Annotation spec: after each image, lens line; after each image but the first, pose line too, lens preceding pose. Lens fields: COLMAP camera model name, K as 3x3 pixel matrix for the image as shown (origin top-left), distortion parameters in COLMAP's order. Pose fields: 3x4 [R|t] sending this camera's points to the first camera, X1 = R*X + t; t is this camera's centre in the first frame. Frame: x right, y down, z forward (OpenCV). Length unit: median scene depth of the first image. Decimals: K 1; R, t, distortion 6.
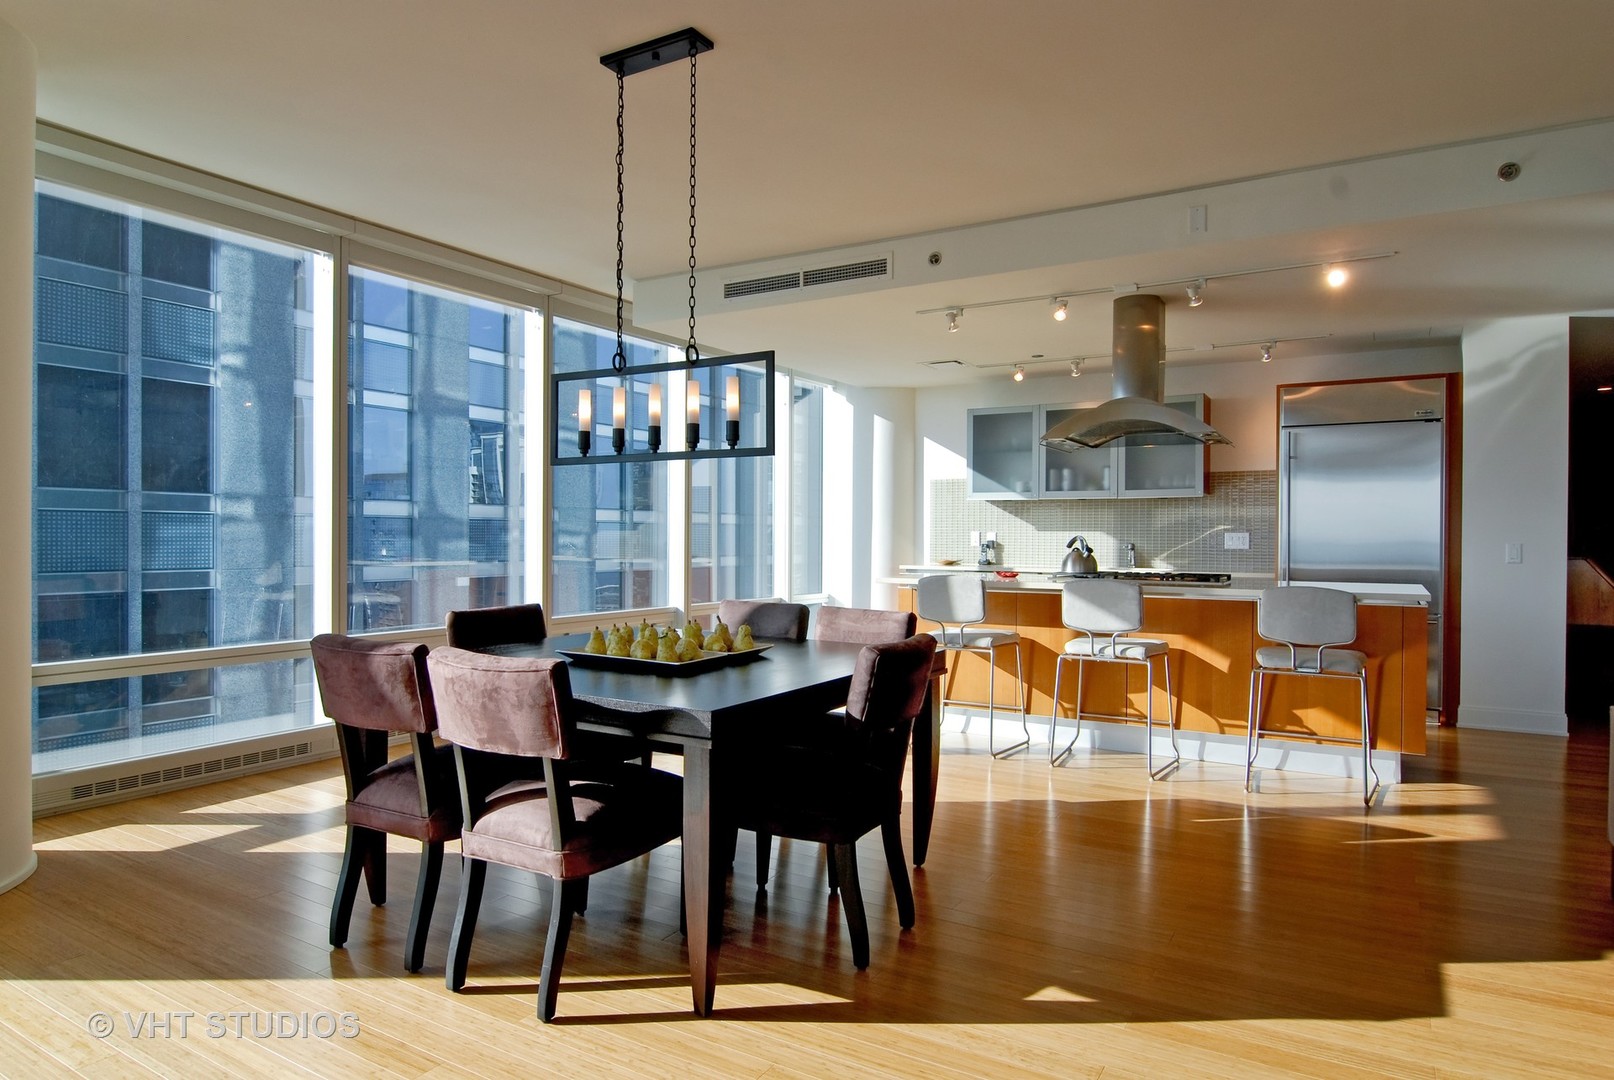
lens RADIAL K [[961.5, 0, 804.5], [0, 961.5, 539.6], [0, 0, 1]] dist [0.008876, 0.000209]
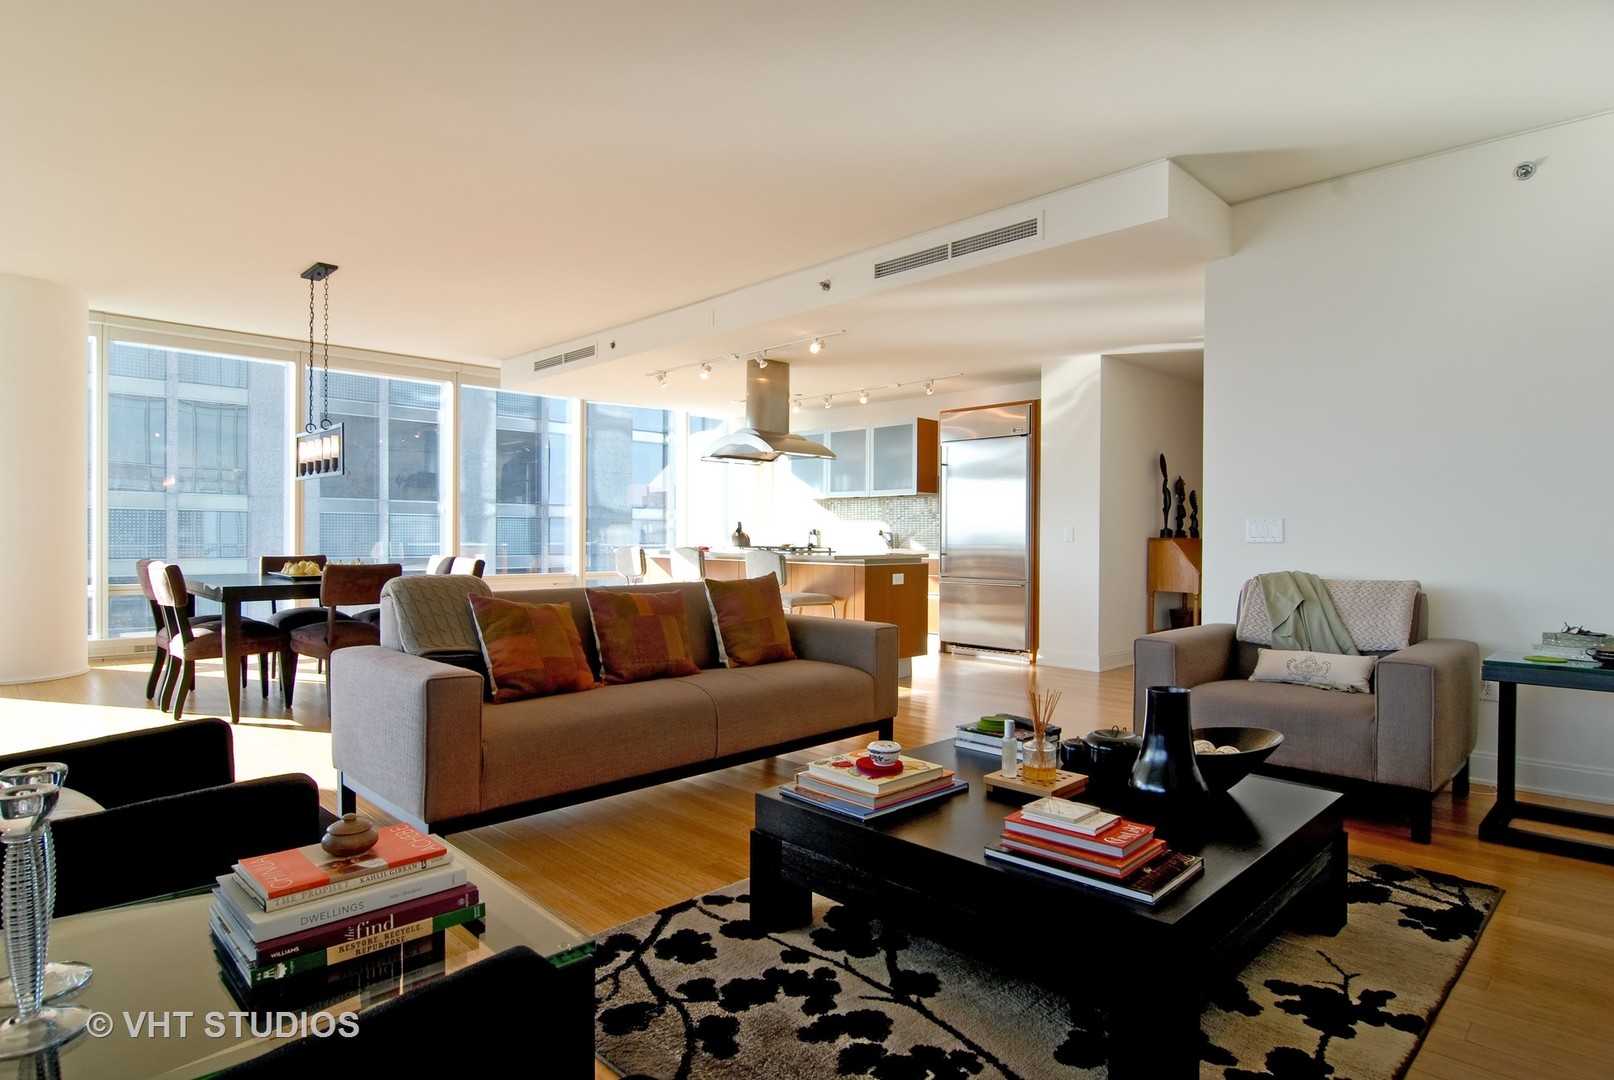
lens RADIAL K [[867.0, 0, 802.7], [0, 867.0, 541.6], [0, 0, 1]] dist [-0.008602, -0.001166]
pose [[0.976158, -0.003938, -0.217028, 0.521237], [0.005849, 0.999950, 0.008164, 0.010649], [0.216984, -0.009239, 0.976131, -0.214311]]
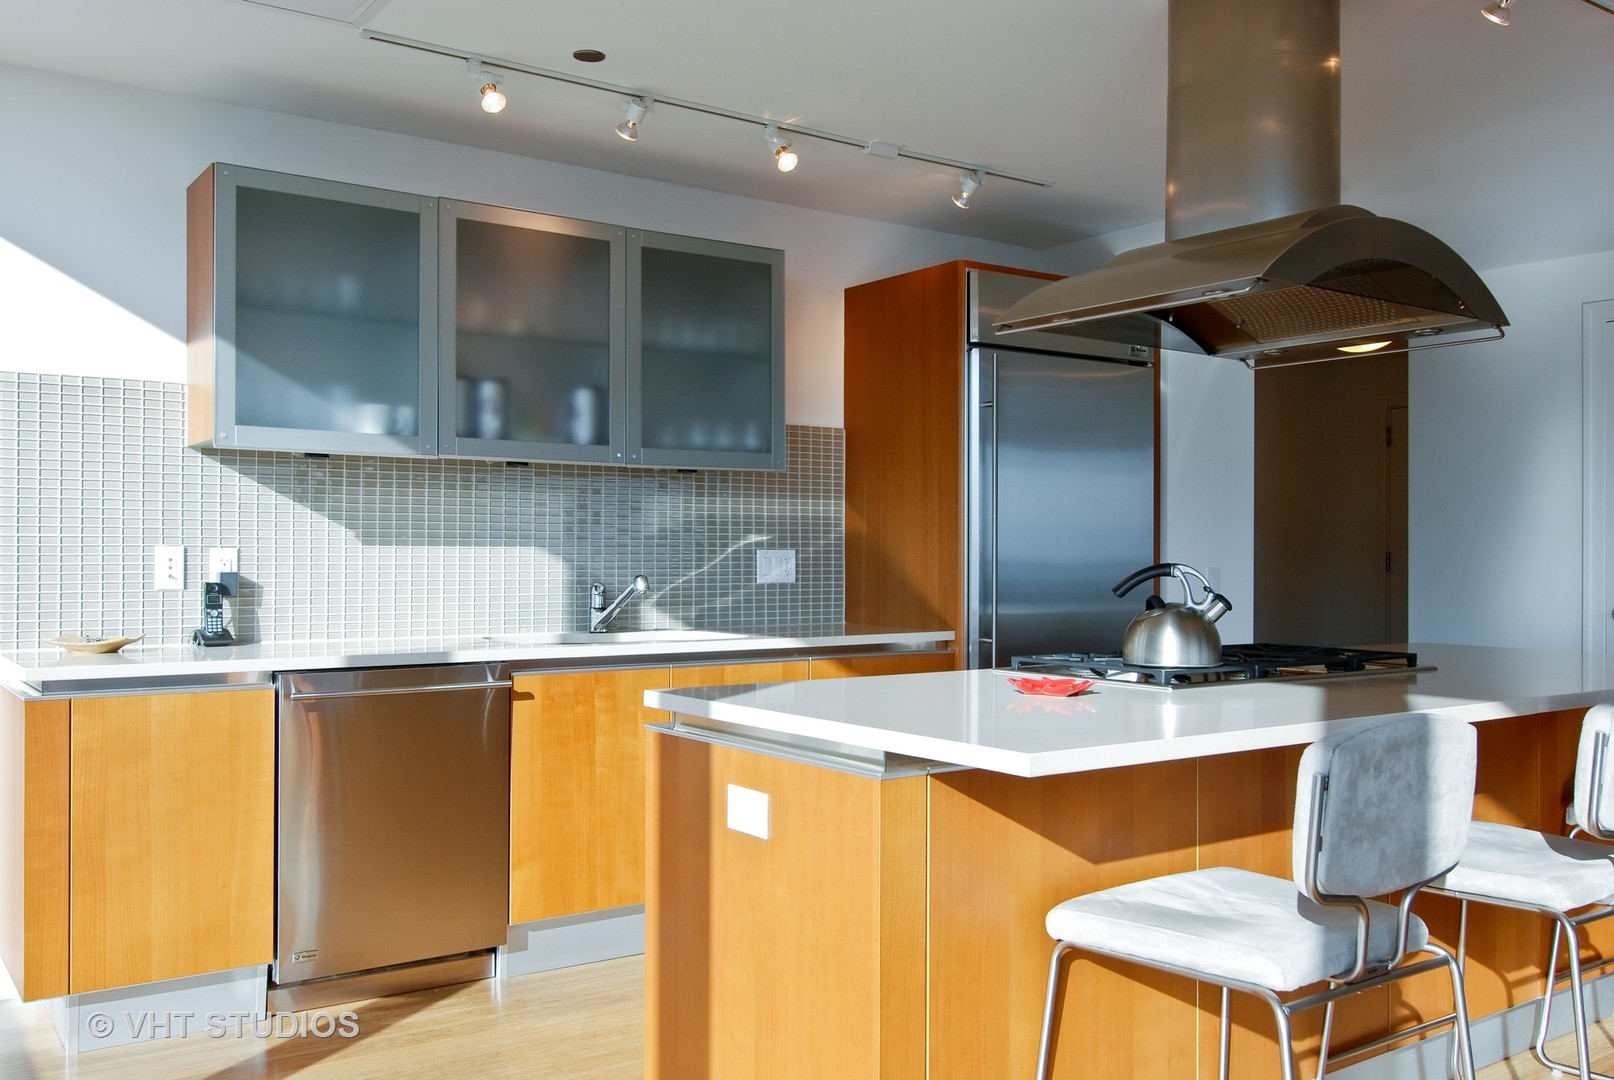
lens RADIAL K [[1438.8, 0, 807.3], [0, 1438.8, 541.4], [0, 0, 1]] dist [-0.005399, -0.000905]
pose [[0.369599, 0.001209, 0.929191, -0.229675], [0.000893, 0.999998, -0.001657, -0.010569], [-0.929191, 0.001442, 0.369597, 0.744885]]
